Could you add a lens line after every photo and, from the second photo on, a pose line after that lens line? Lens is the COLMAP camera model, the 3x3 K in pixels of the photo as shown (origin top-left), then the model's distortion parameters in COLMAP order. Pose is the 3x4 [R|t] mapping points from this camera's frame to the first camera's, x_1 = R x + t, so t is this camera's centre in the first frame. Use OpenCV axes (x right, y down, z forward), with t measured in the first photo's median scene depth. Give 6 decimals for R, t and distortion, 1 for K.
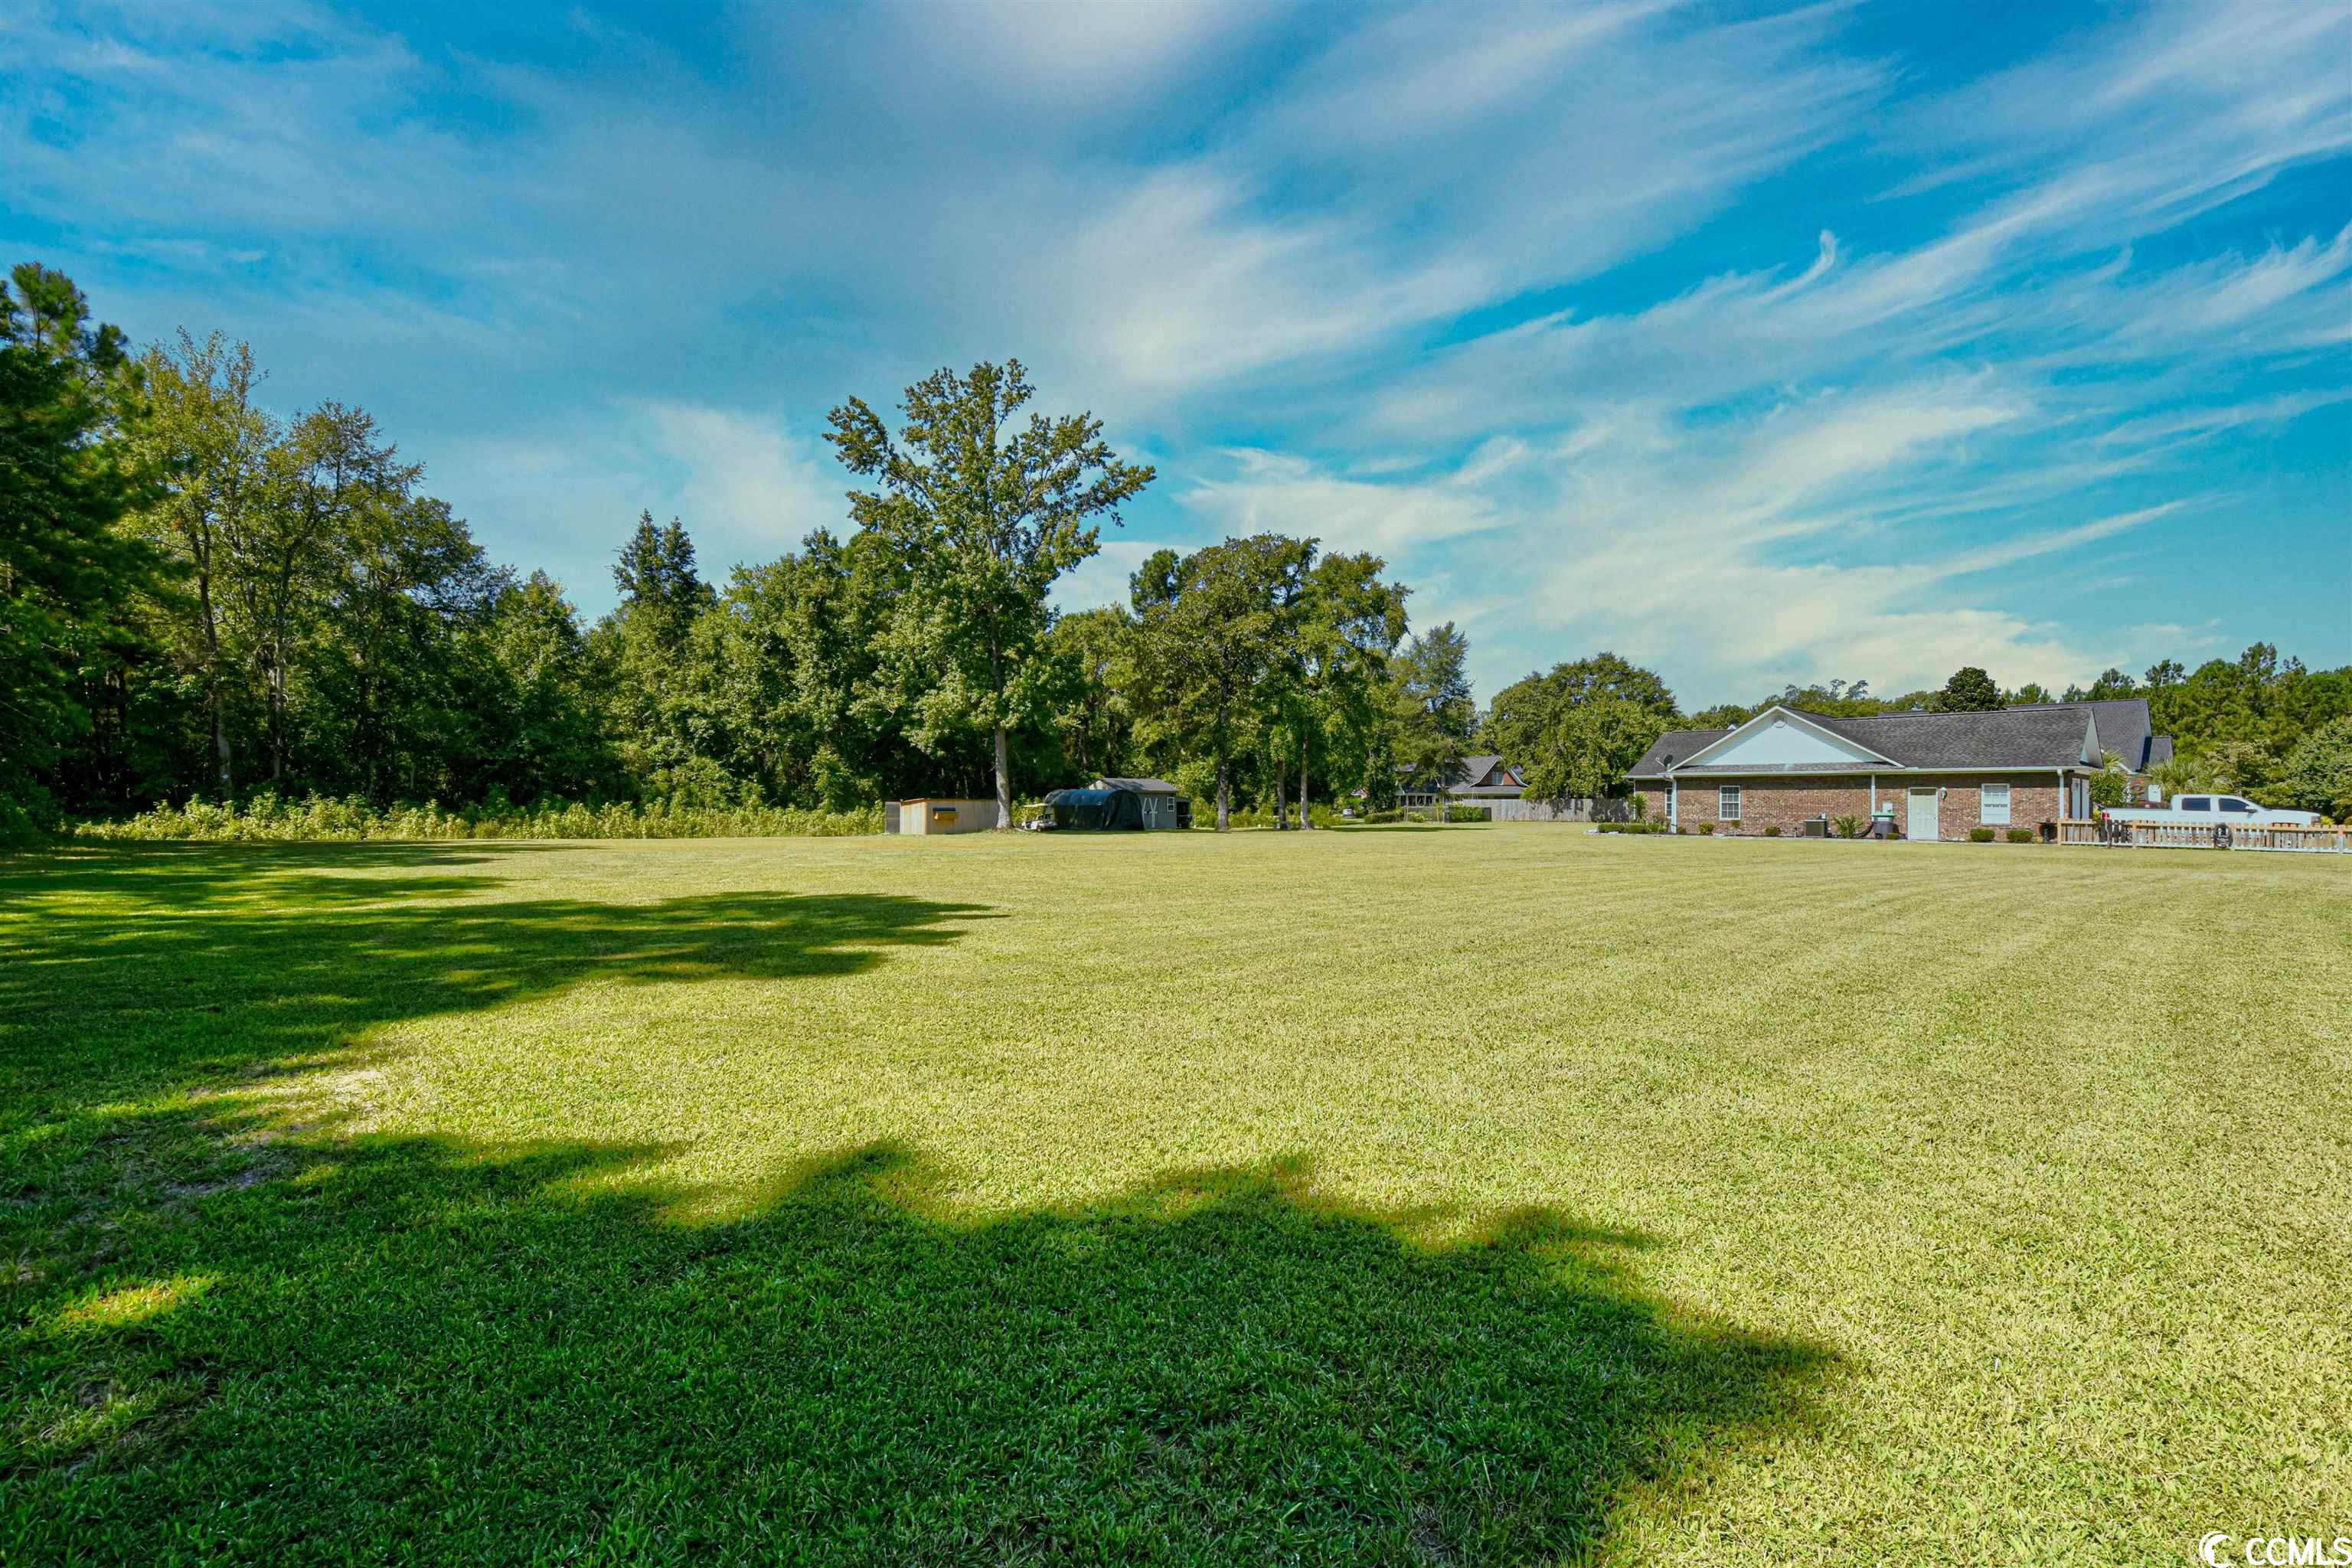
lens RADIAL K [[1058.8, 0, 1176.0], [0, 1058.8, 784.0], [0, 0, 1]] dist [0.012378, -0.012537]
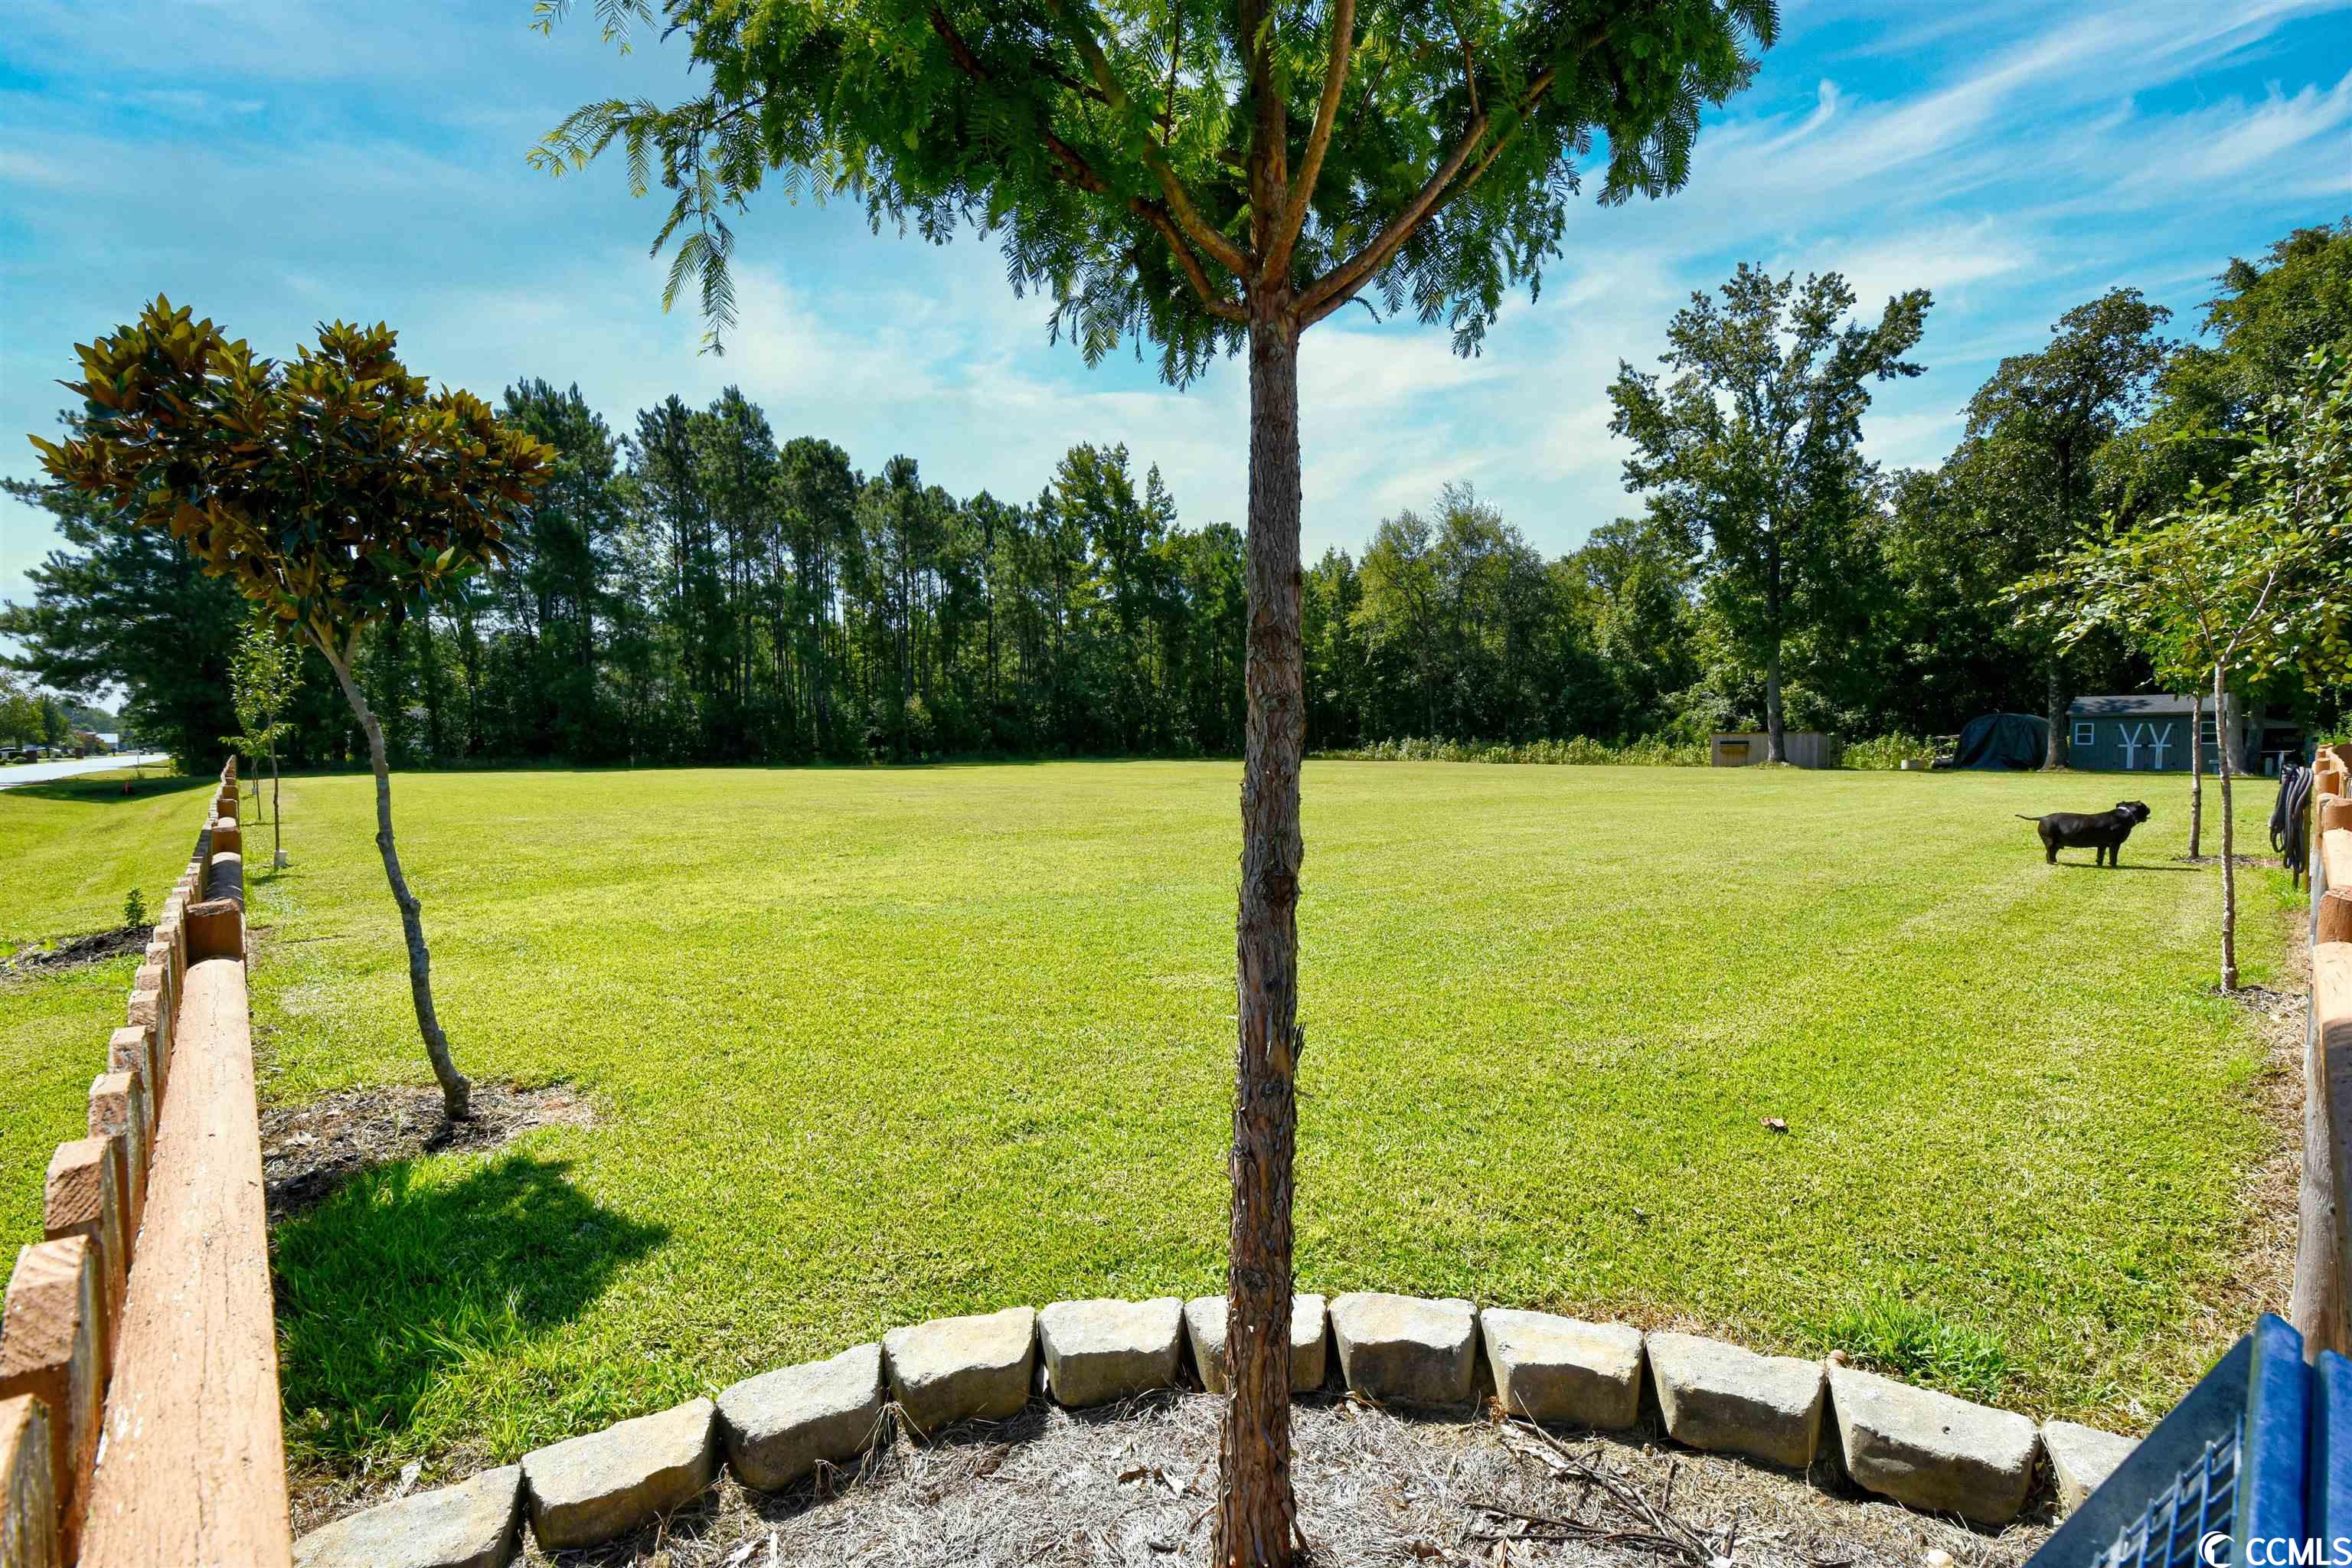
lens RADIAL K [[1043.6, 0, 1191.8], [0, 1043.6, 812.6], [0, 0, 1]] dist [0.004513, -0.000467]
pose [[-0.018363, 0.061897, -0.997914, 0.710417], [0.026839, 0.997753, 0.061393, 0.014136], [0.999471, -0.025656, -0.019983, 0.456257]]
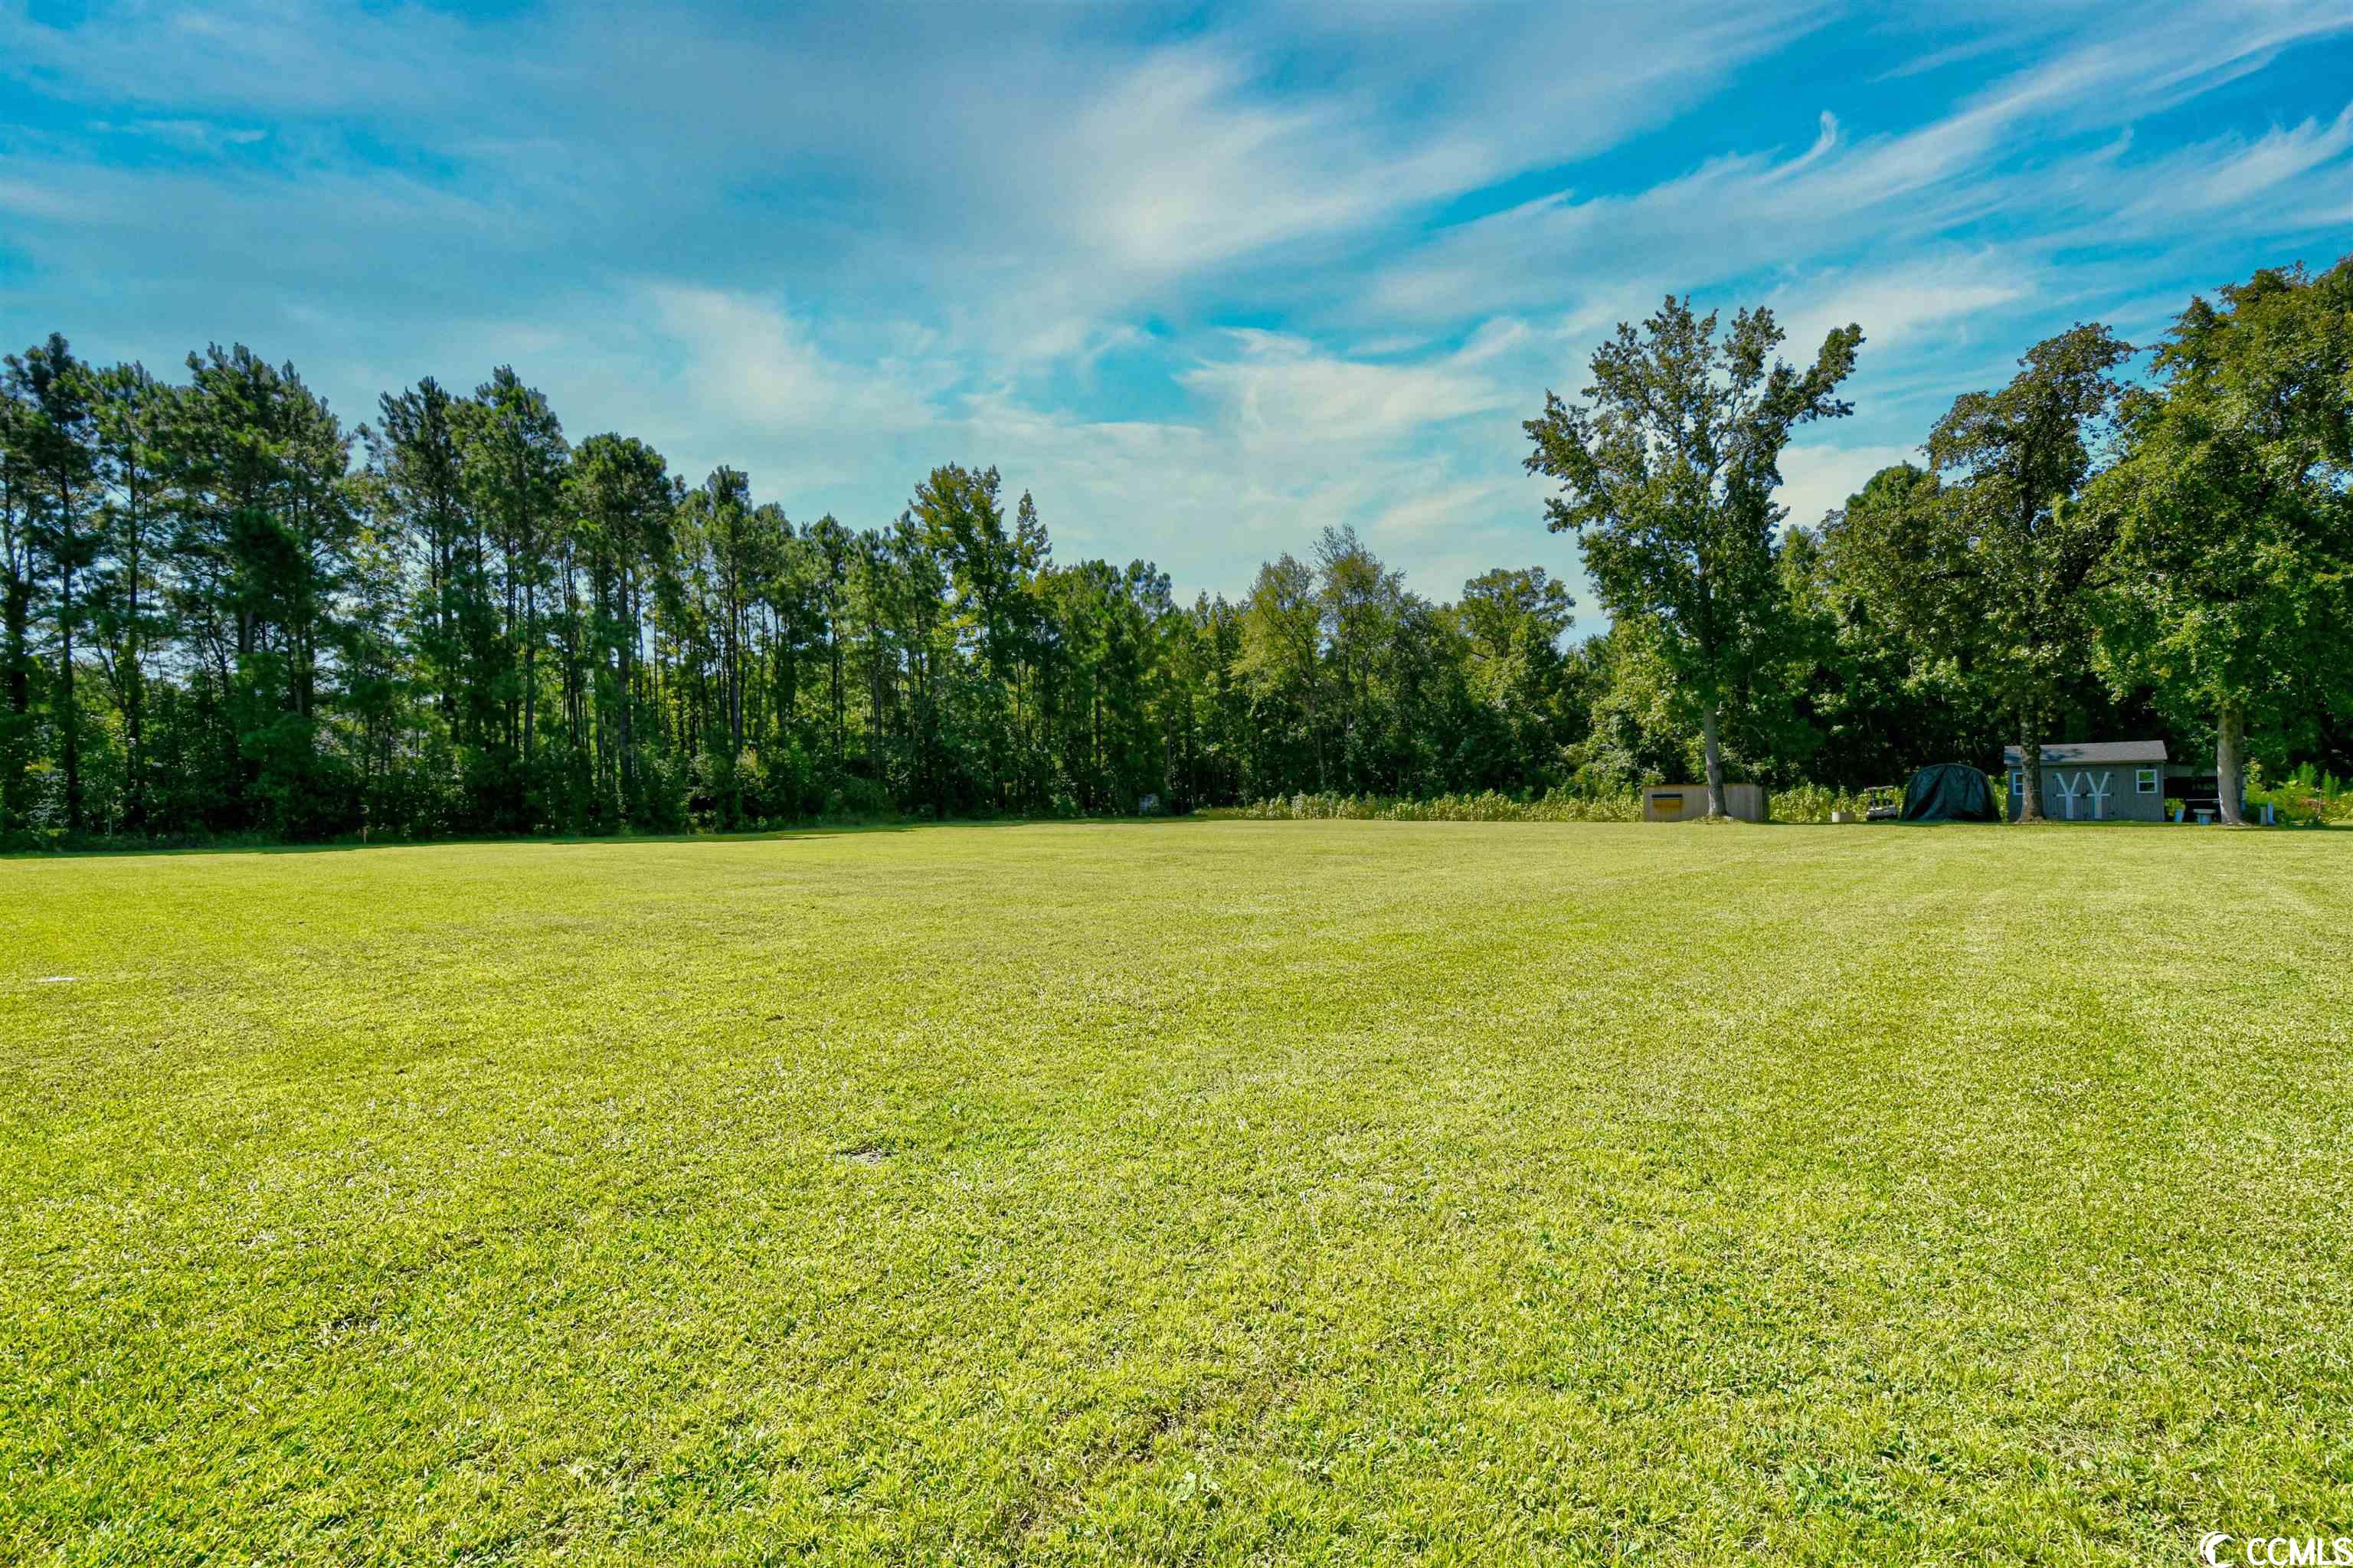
lens RADIAL K [[1044.4, 0, 1194.6], [0, 1044.4, 821.6], [0, 0, 1]] dist [-0.001423, -0.000475]
pose [[0.147379, 0.014996, -0.988966, 0.584162], [0.037992, 0.999061, 0.020810, 0.010370], [0.988350, -0.040640, 0.146671, 0.400422]]
